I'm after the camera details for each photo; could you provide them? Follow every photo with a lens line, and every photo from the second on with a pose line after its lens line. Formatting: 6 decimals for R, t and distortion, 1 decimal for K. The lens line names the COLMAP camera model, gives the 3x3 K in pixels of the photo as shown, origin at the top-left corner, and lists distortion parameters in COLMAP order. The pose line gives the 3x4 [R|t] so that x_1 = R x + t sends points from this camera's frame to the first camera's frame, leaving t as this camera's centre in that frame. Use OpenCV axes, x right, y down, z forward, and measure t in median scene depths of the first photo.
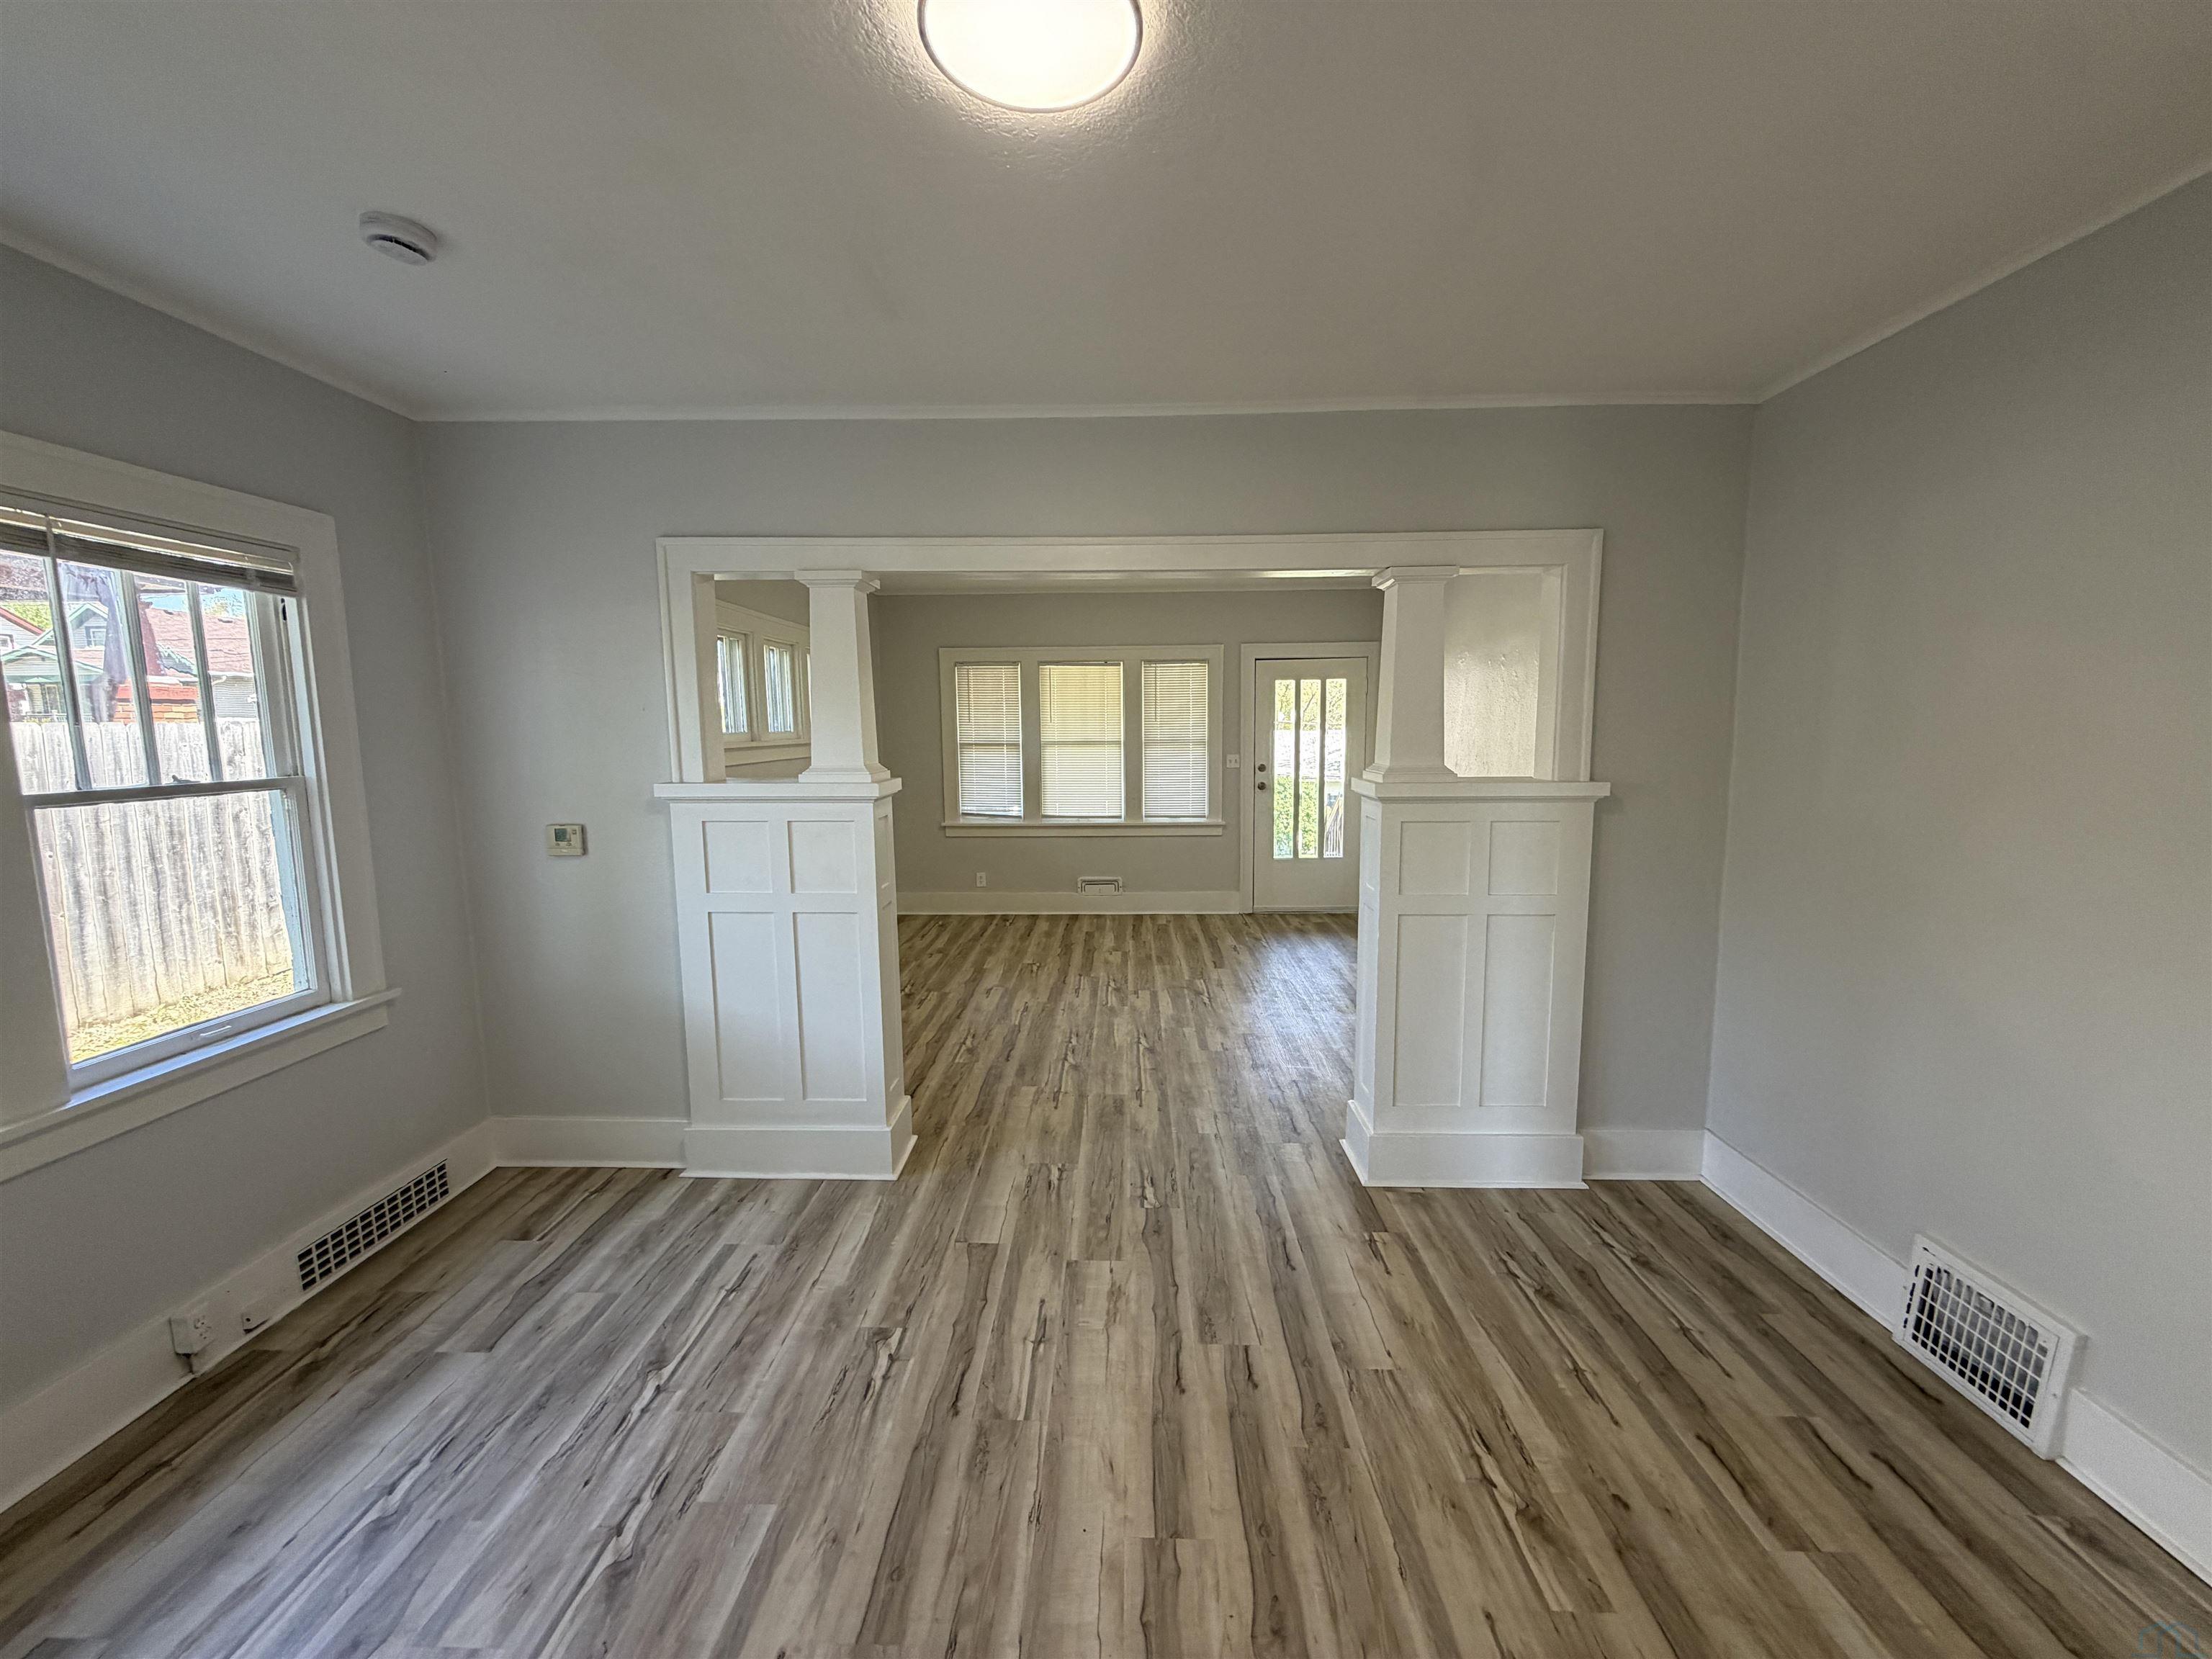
lens RADIAL K [[878.9, 0, 1103.5], [0, 878.9, 825.8], [0, 0, 1]] dist [0.002645, -0.000590]
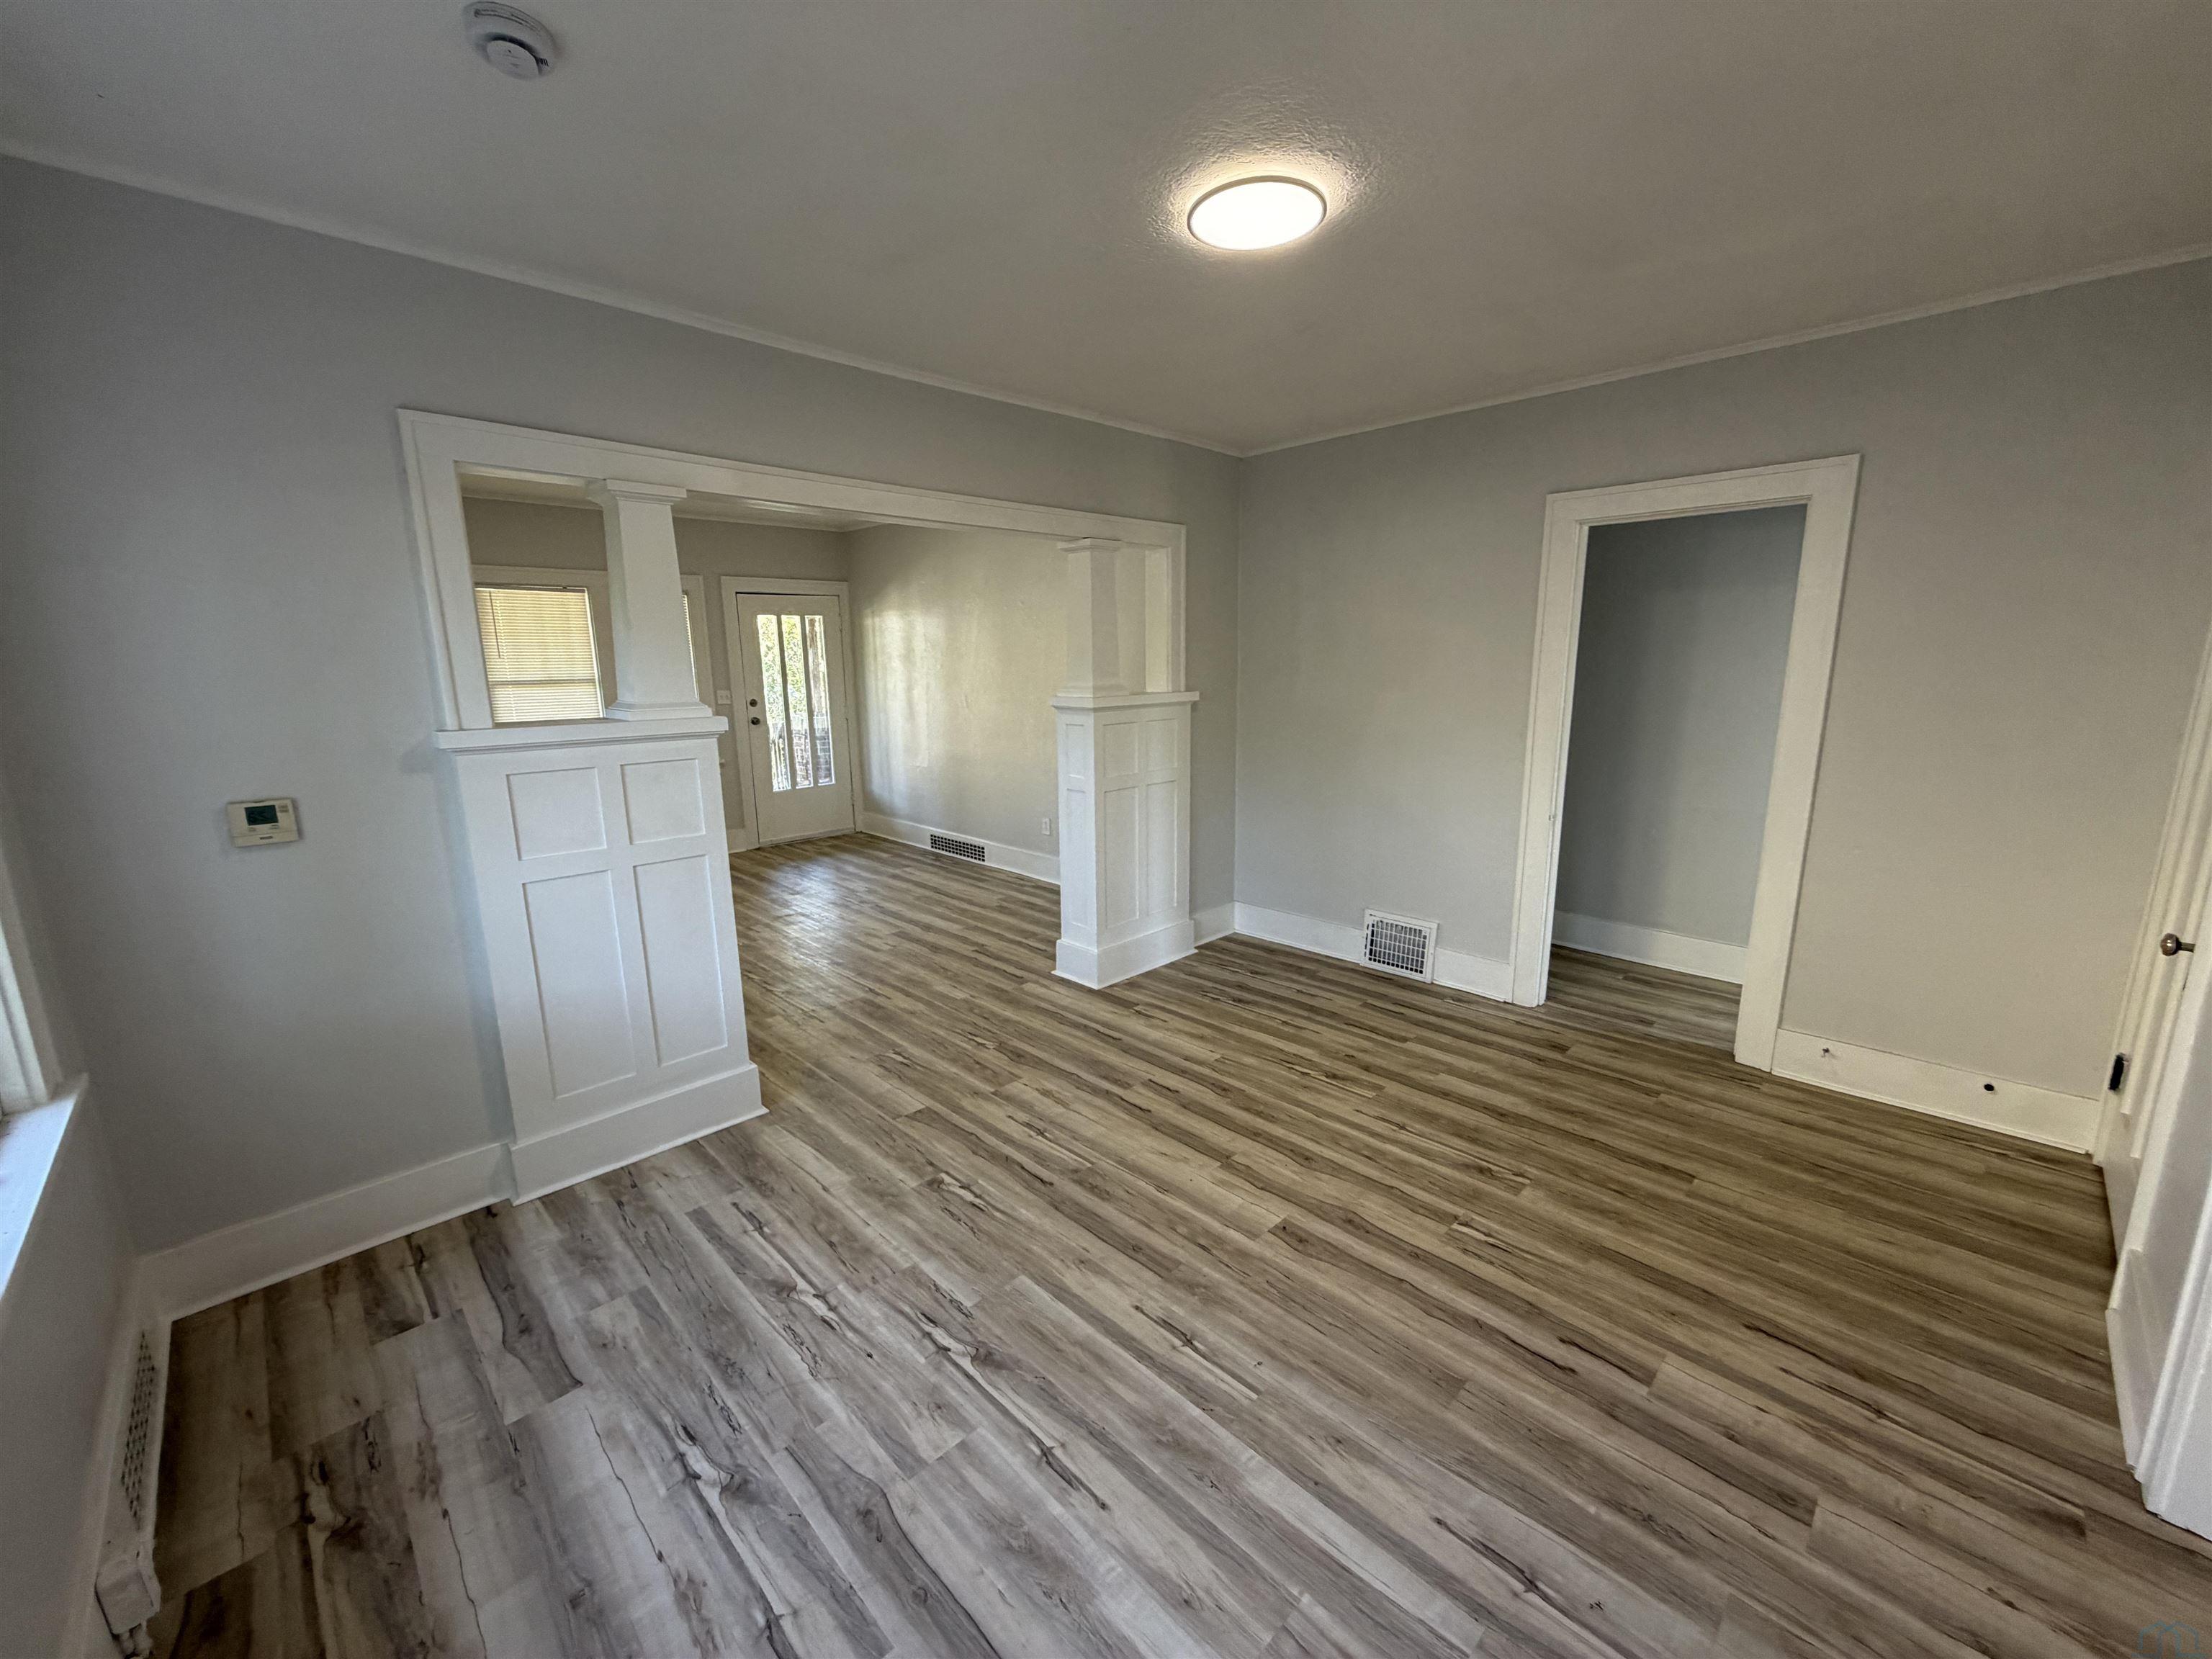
lens RADIAL K [[878.9, 0, 1103.5], [0, 878.9, 825.8], [0, 0, 1]] dist [0.002645, -0.000590]
pose [[0.691817, -0.140245, 0.708323, -0.721790], [0.090883, 0.990068, 0.107264, 0.004877], [-0.716331, -0.009832, 0.697691, 0.027355]]
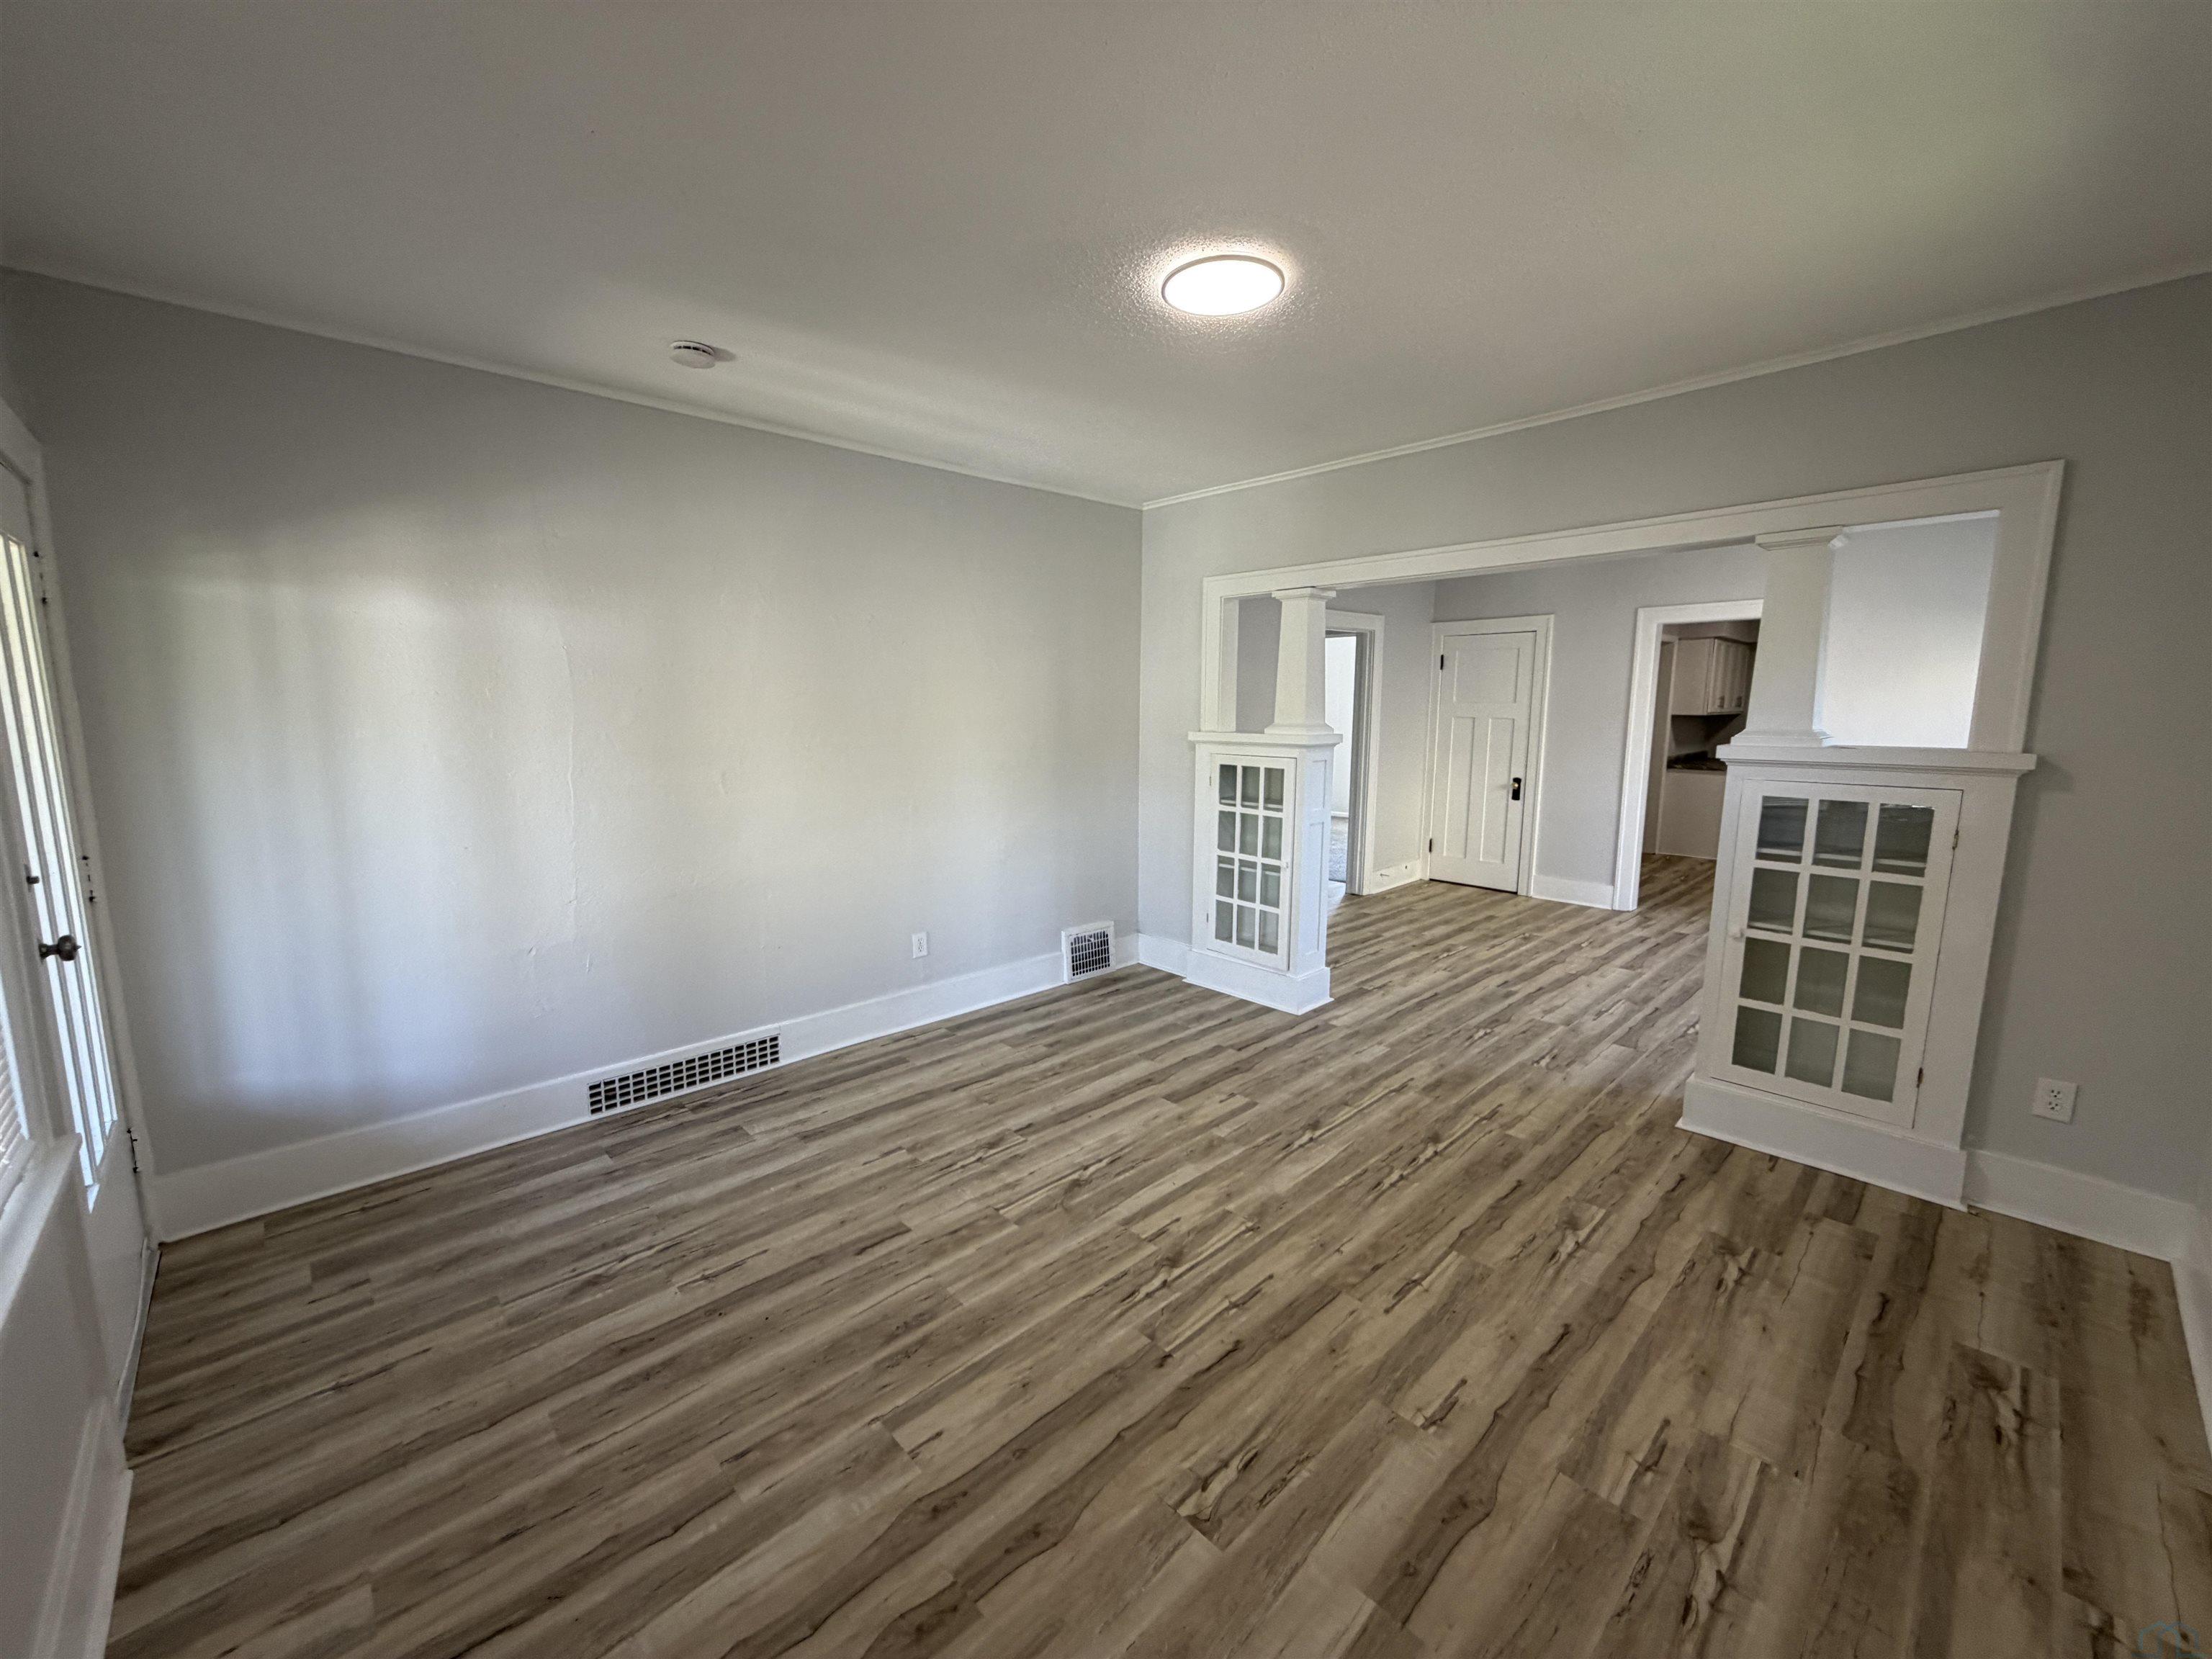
lens RADIAL K [[878.9, 0, 1103.5], [0, 878.9, 825.8], [0, 0, 1]] dist [0.002645, -0.000590]
pose [[-0.707175, -0.092649, 0.700942, -0.512248], [0.089157, 0.971778, 0.218398, -0.278631], [-0.701395, 0.216939, -0.678957, 2.503605]]
